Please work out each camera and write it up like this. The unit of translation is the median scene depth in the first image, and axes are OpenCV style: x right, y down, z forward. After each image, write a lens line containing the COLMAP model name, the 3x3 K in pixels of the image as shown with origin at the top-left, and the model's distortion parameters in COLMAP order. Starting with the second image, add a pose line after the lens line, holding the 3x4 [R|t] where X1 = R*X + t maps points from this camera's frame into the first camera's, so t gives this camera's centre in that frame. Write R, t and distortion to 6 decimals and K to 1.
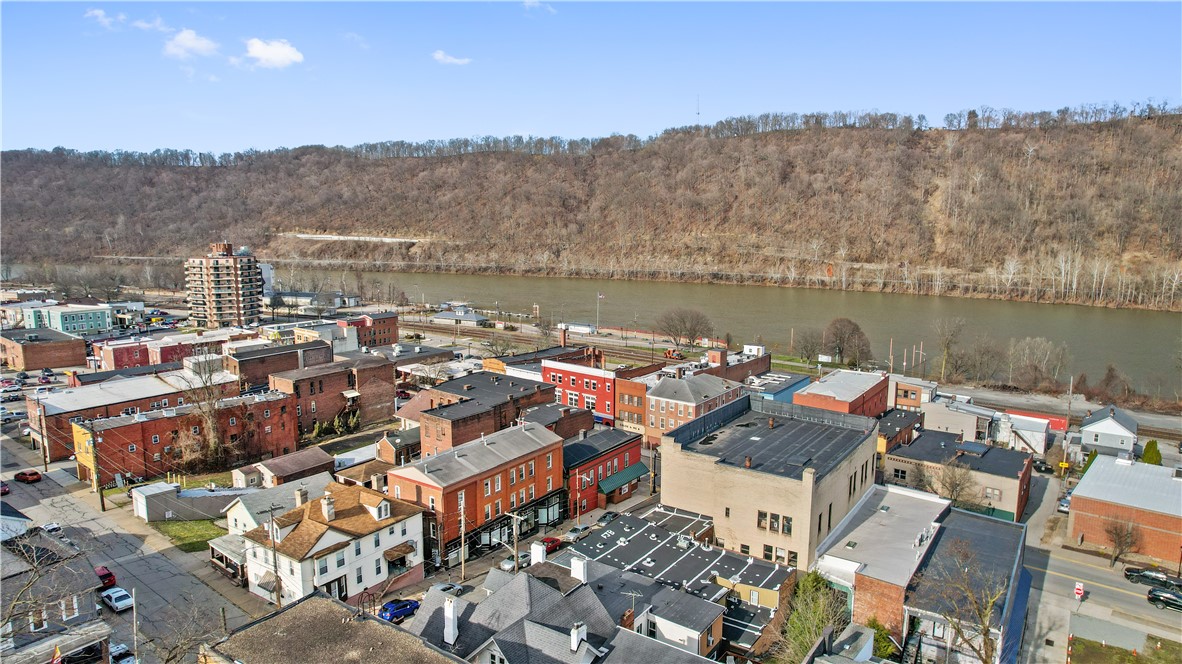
lens RADIAL K [[754.2, 0, 591.0], [0, 754.2, 332.0], [0, 0, 1]] dist [-0.068286, 0.056138]
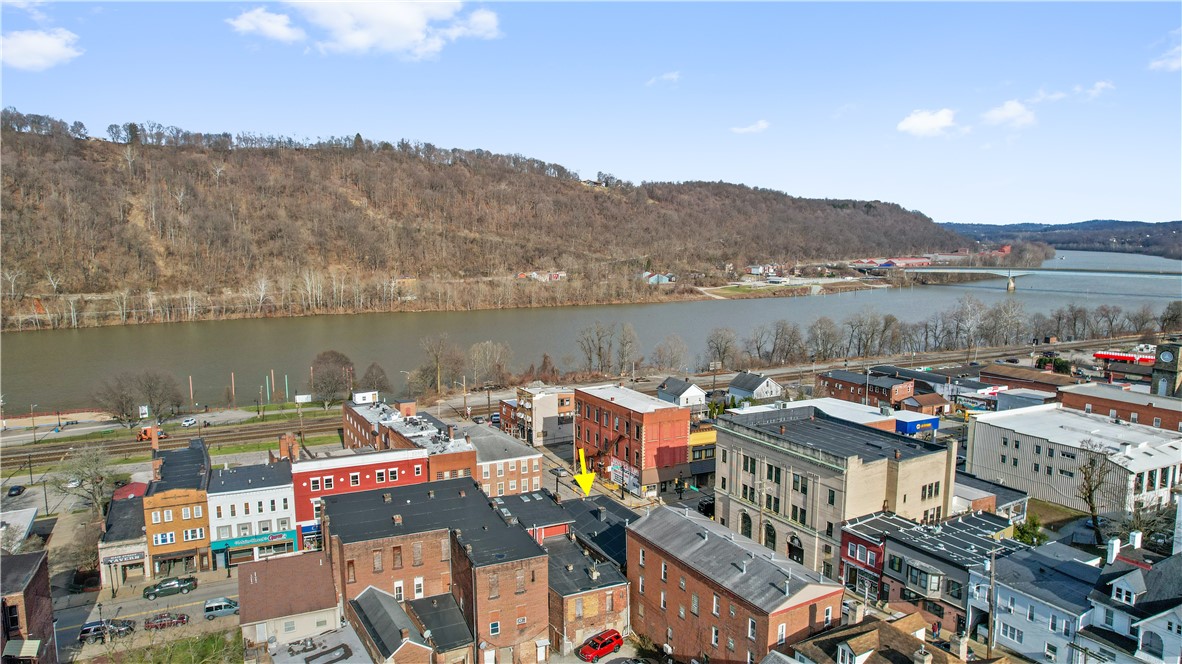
lens RADIAL K [[754.2, 0, 591.0], [0, 754.2, 332.0], [0, 0, 1]] dist [-0.068286, 0.056138]
pose [[0.429635, -0.122354, 0.894675, -0.155457], [0.142158, 0.987588, 0.066794, -0.025143], [-0.891743, 0.098488, 0.441696, 0.131218]]
